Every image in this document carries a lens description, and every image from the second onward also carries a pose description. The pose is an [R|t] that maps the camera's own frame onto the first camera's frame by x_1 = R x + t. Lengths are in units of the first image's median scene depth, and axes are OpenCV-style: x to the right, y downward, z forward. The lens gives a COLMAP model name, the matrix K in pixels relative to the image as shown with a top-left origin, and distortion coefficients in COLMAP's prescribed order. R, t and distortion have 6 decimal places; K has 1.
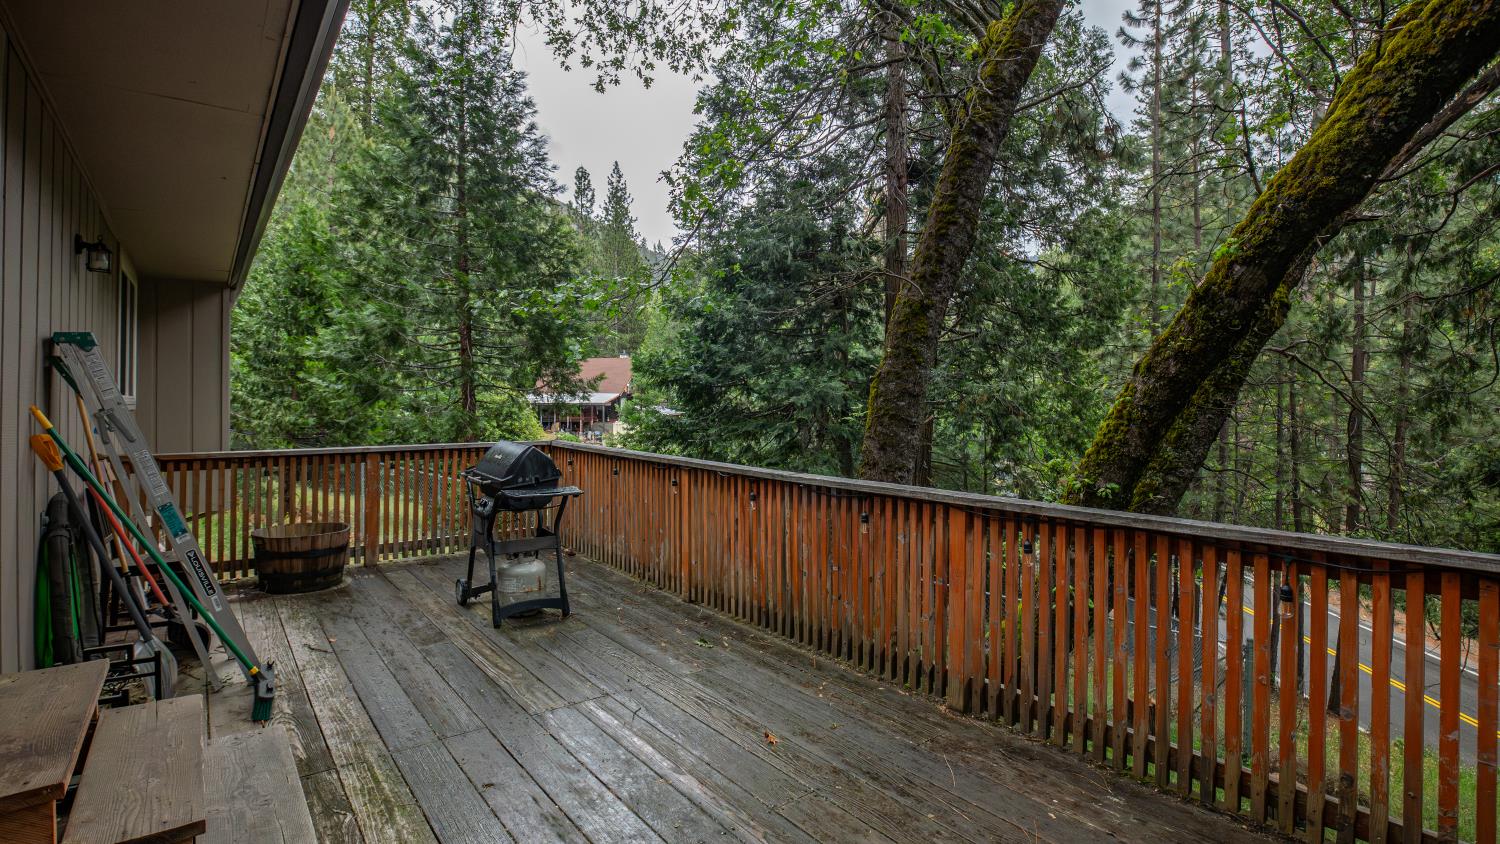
lens RADIAL K [[710.8, 0, 756.9], [0, 710.8, 390.1], [0, 0, 1]] dist [-0.025180, 0.000198]
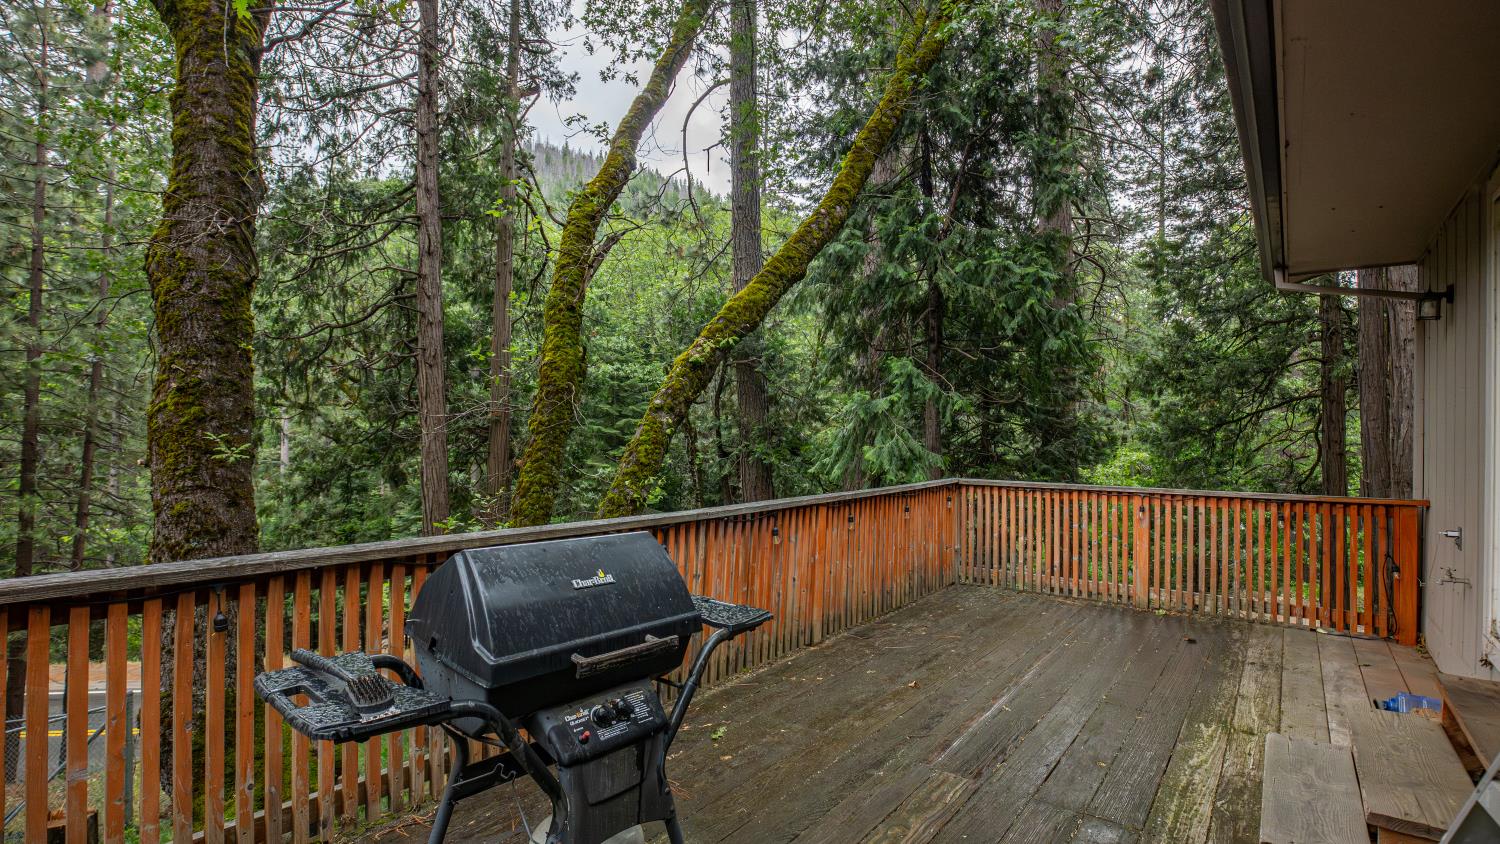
lens RADIAL K [[712.0, 0, 750.0], [0, 712.0, 422.0], [0, 0, 1]] dist [-0.024633, 0.000044]
pose [[-0.241530, 0.008036, 0.970360, -1.335671], [-0.024094, 0.999608, -0.014275, 0.021114], [-0.970094, -0.026827, -0.241242, 1.798674]]
